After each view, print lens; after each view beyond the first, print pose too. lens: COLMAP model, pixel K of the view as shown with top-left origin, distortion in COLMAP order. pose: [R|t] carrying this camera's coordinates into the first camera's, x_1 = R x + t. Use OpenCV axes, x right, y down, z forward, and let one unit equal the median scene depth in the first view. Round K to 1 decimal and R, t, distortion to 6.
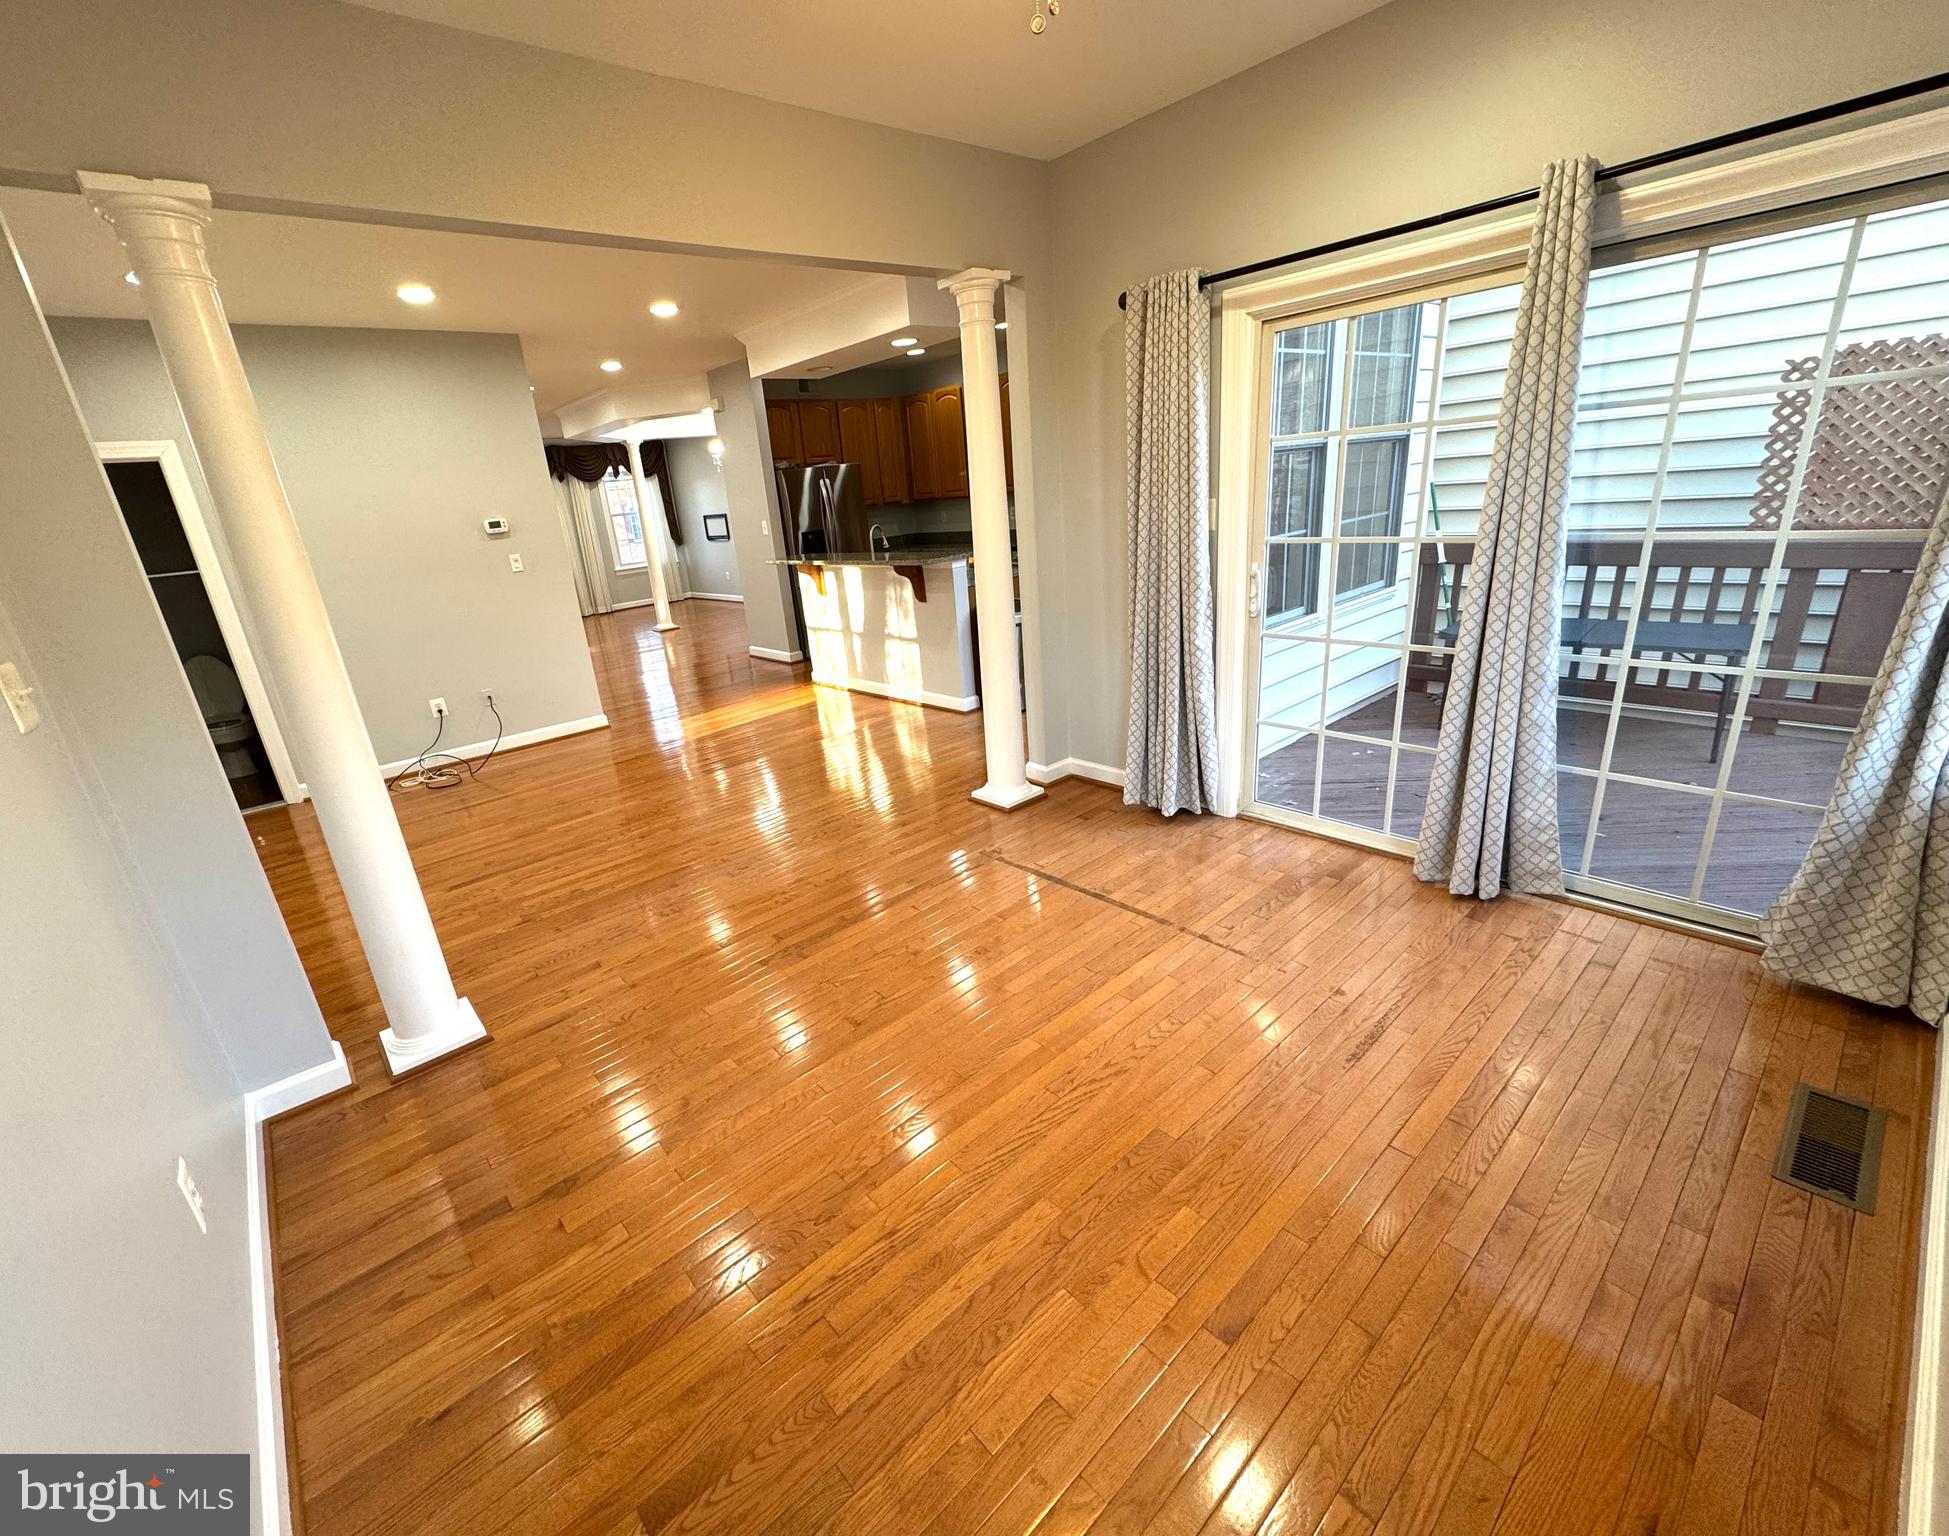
lens RADIAL K [[806.6, 0, 915.9], [0, 806.6, 762.8], [0, 0, 1]] dist [-0.001703, -0.000396]
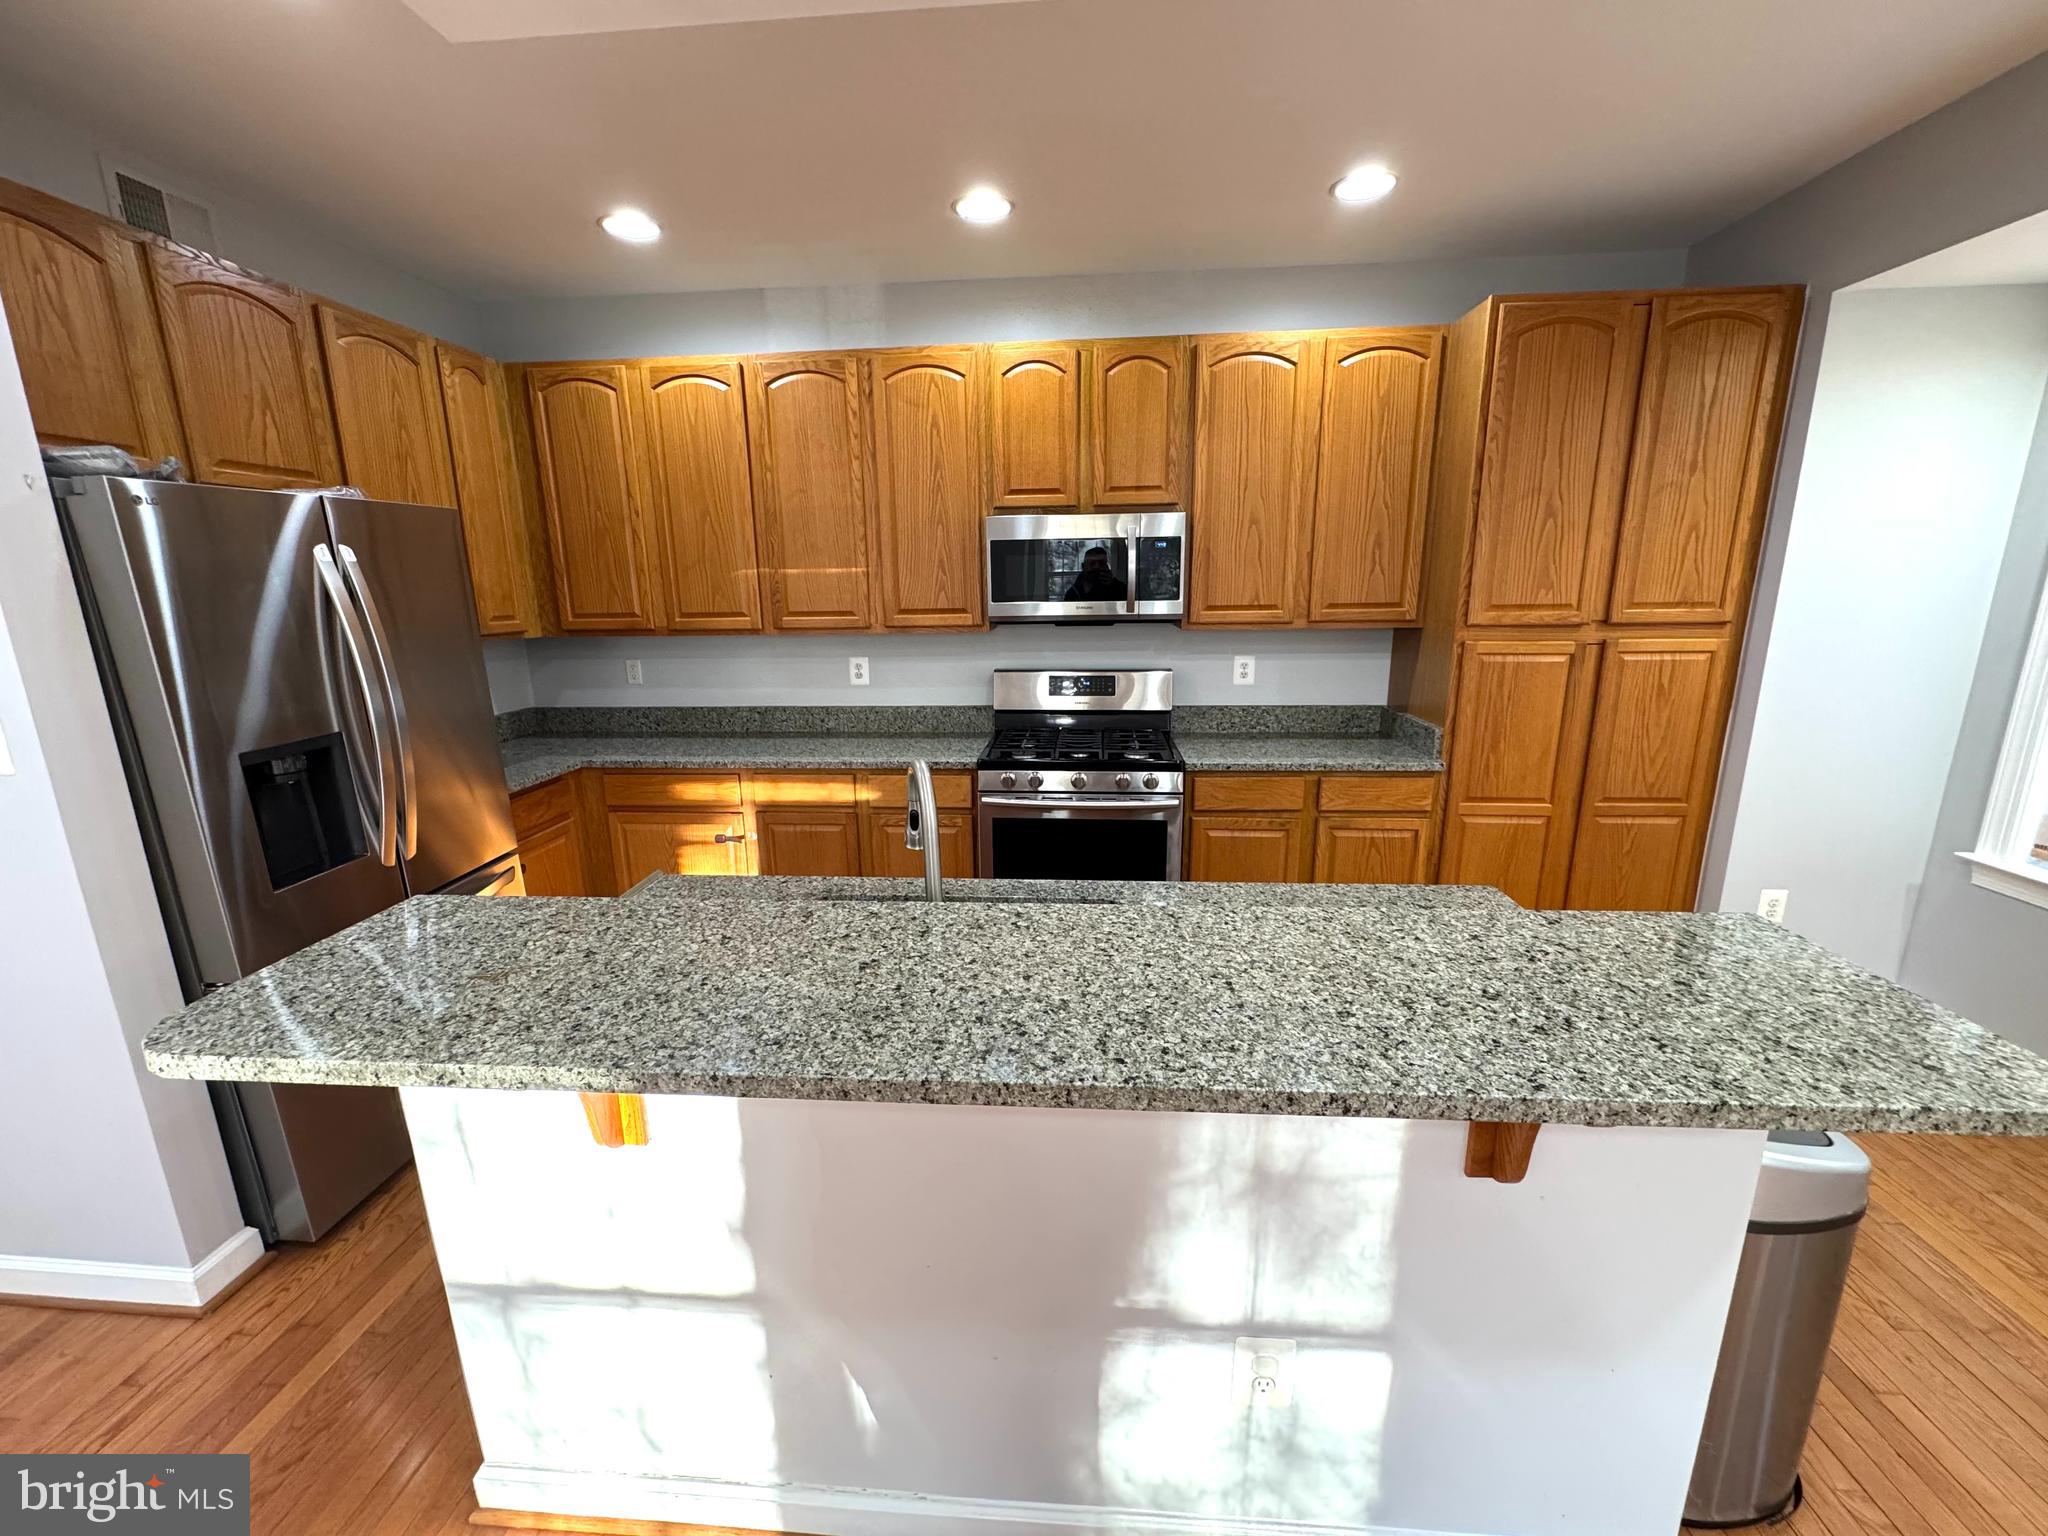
lens RADIAL K [[815.1, 0, 1019.5], [0, 815.1, 764.2], [0, 0, 1]] dist [-0.001120, 0.000109]
pose [[0.699249, -0.074980, 0.710935, -0.180025], [0.181953, 0.980400, -0.075563, -0.266399], [-0.691335, 0.182195, 0.699186, 0.809559]]
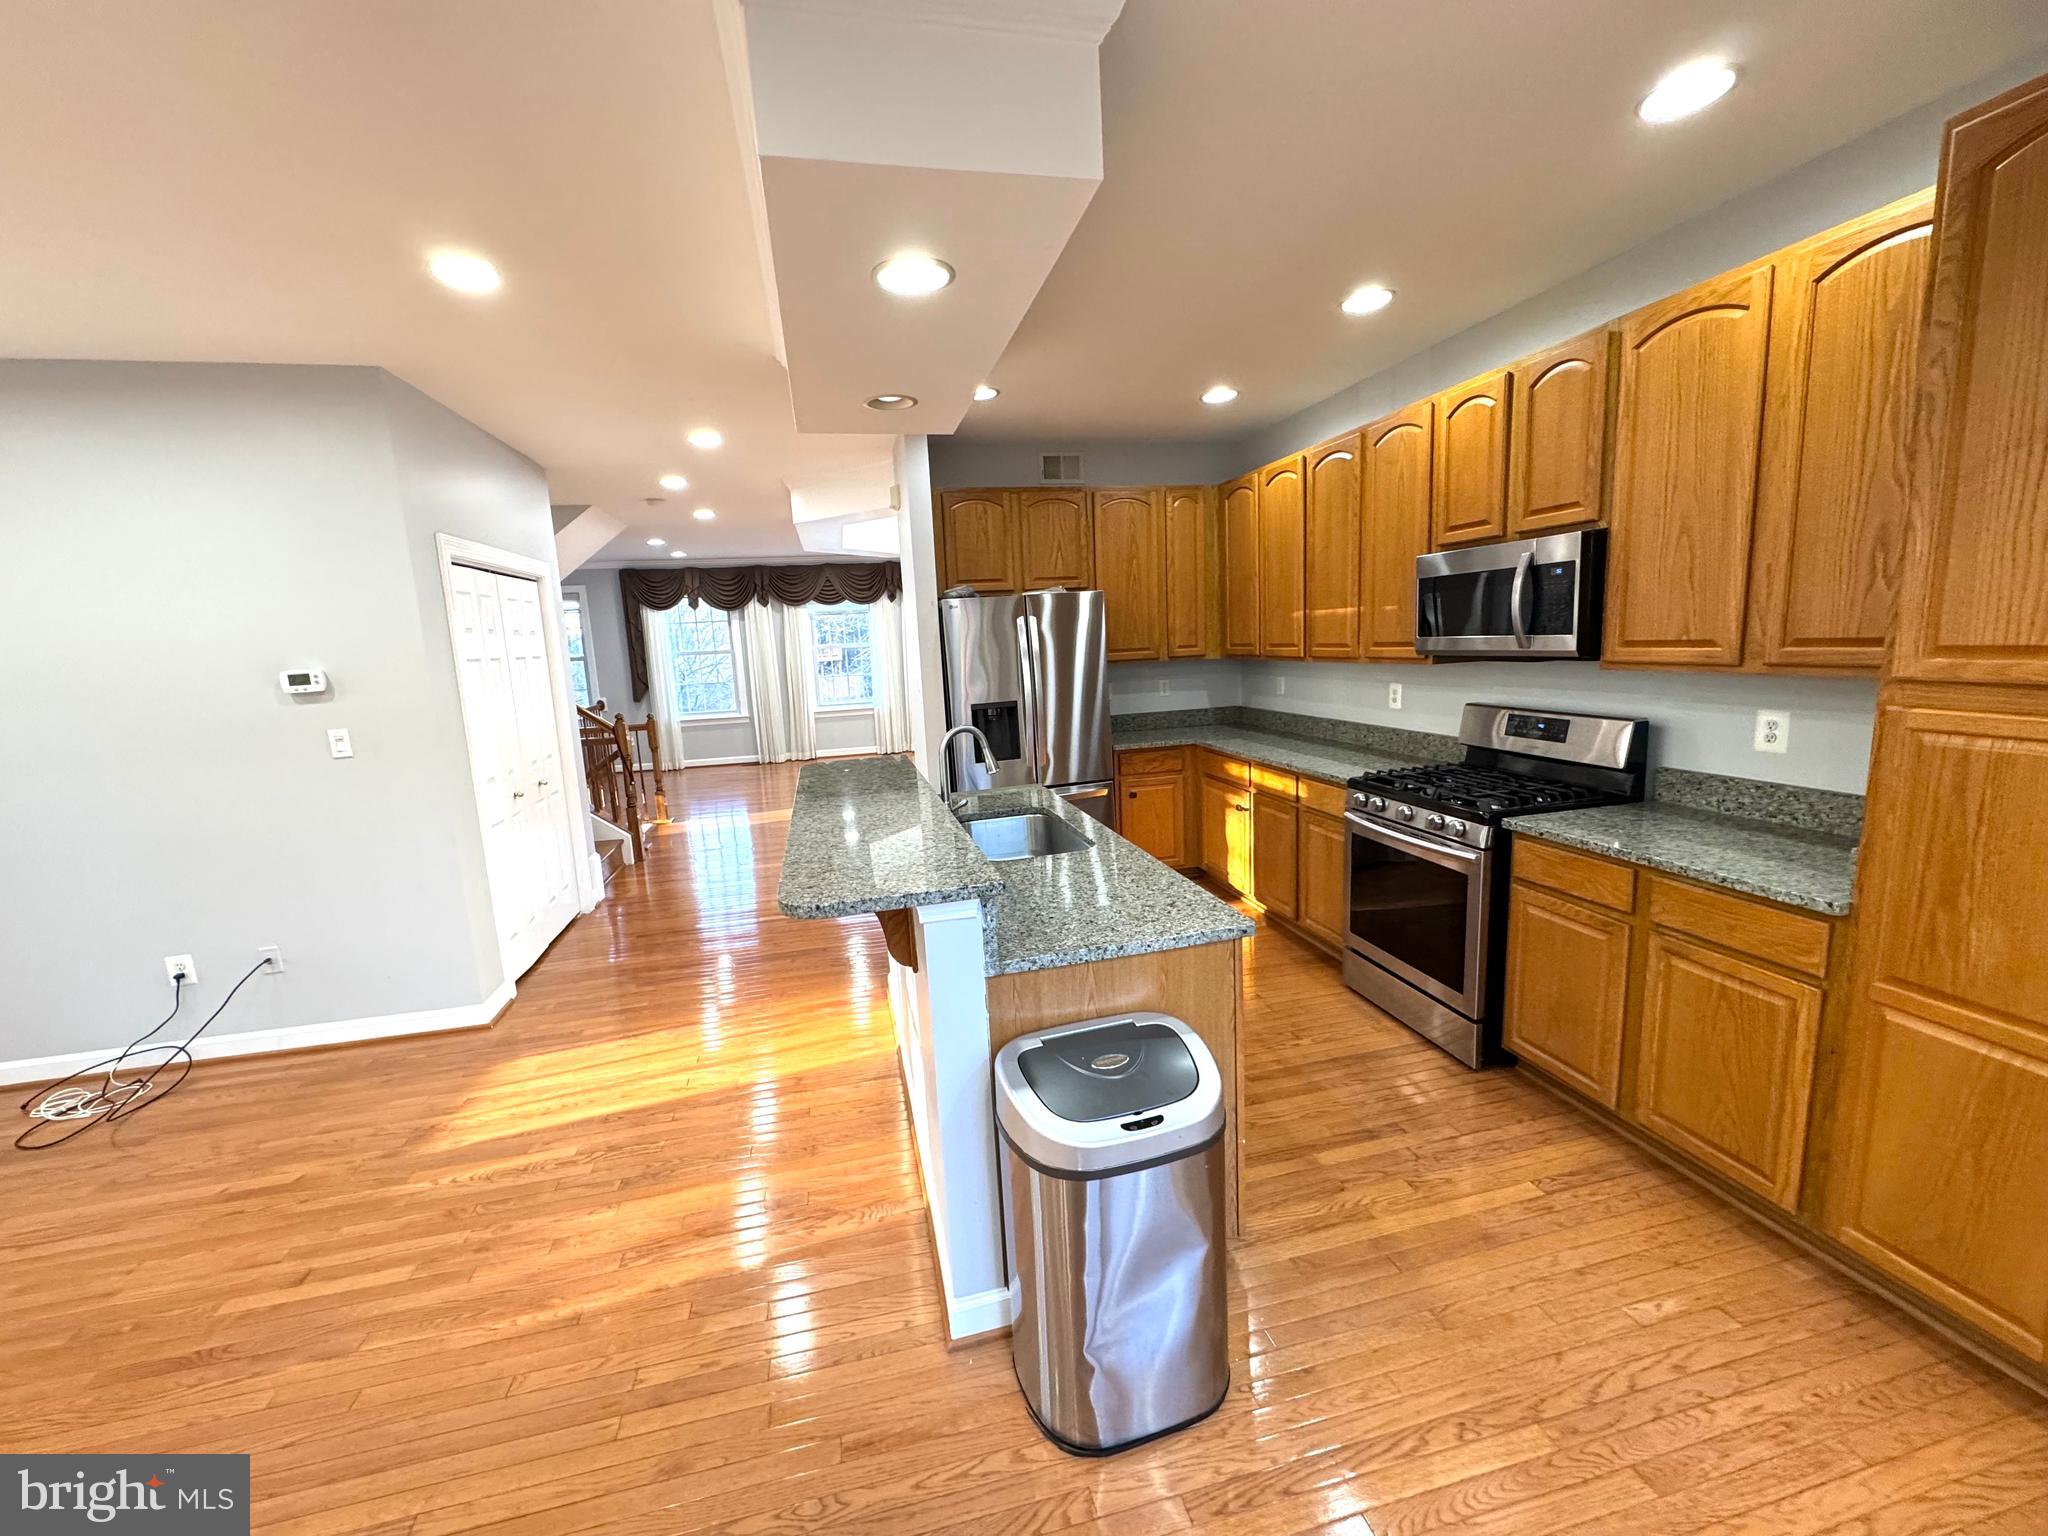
lens RADIAL K [[815.1, 0, 1015.6], [0, 815.1, 759.9], [0, 0, 1]] dist [-0.001120, 0.000109]
pose [[0.890841, 0.115001, -0.439519, 0.174082], [-0.176336, 0.979112, -0.101222, -0.228941], [0.418698, 0.167676, 0.892512, 0.593810]]
